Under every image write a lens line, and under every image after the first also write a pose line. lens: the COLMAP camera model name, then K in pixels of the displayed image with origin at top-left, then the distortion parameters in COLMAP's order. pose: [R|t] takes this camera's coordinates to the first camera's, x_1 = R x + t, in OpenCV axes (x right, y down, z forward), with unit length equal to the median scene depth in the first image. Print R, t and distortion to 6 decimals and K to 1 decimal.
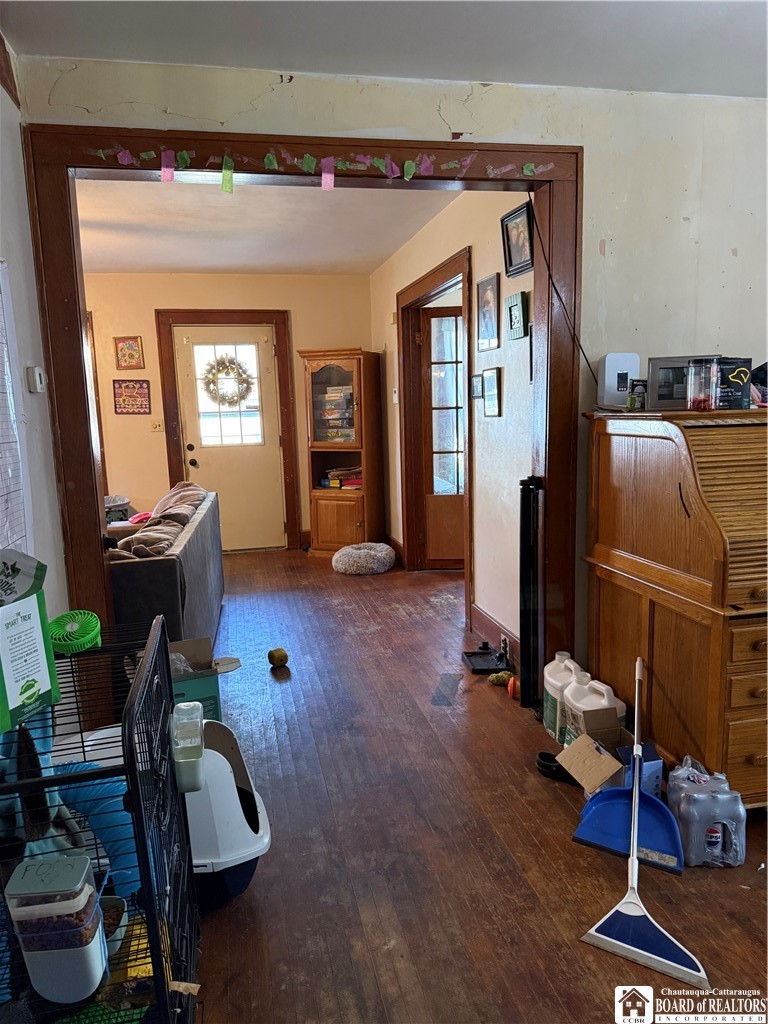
lens RADIAL K [[756.2, 0, 384.0], [0, 756.2, 512.0], [0, 0, 1]] dist [0.101120, -0.086000]
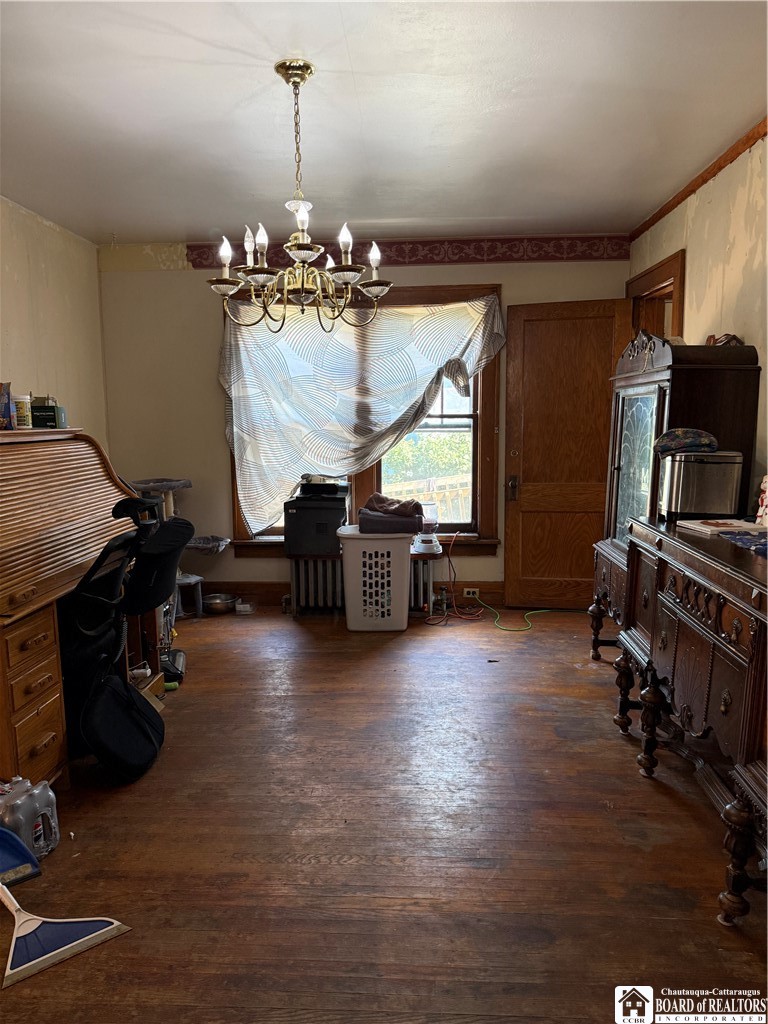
lens RADIAL K [[756.2, 0, 384.0], [0, 756.2, 512.0], [0, 0, 1]] dist [0.101120, -0.086000]
pose [[0.255865, -0.098213, 0.961711, -0.444797], [0.157098, 0.985826, 0.058880, 0.003671], [-0.953862, 0.136018, 0.267667, 0.219726]]
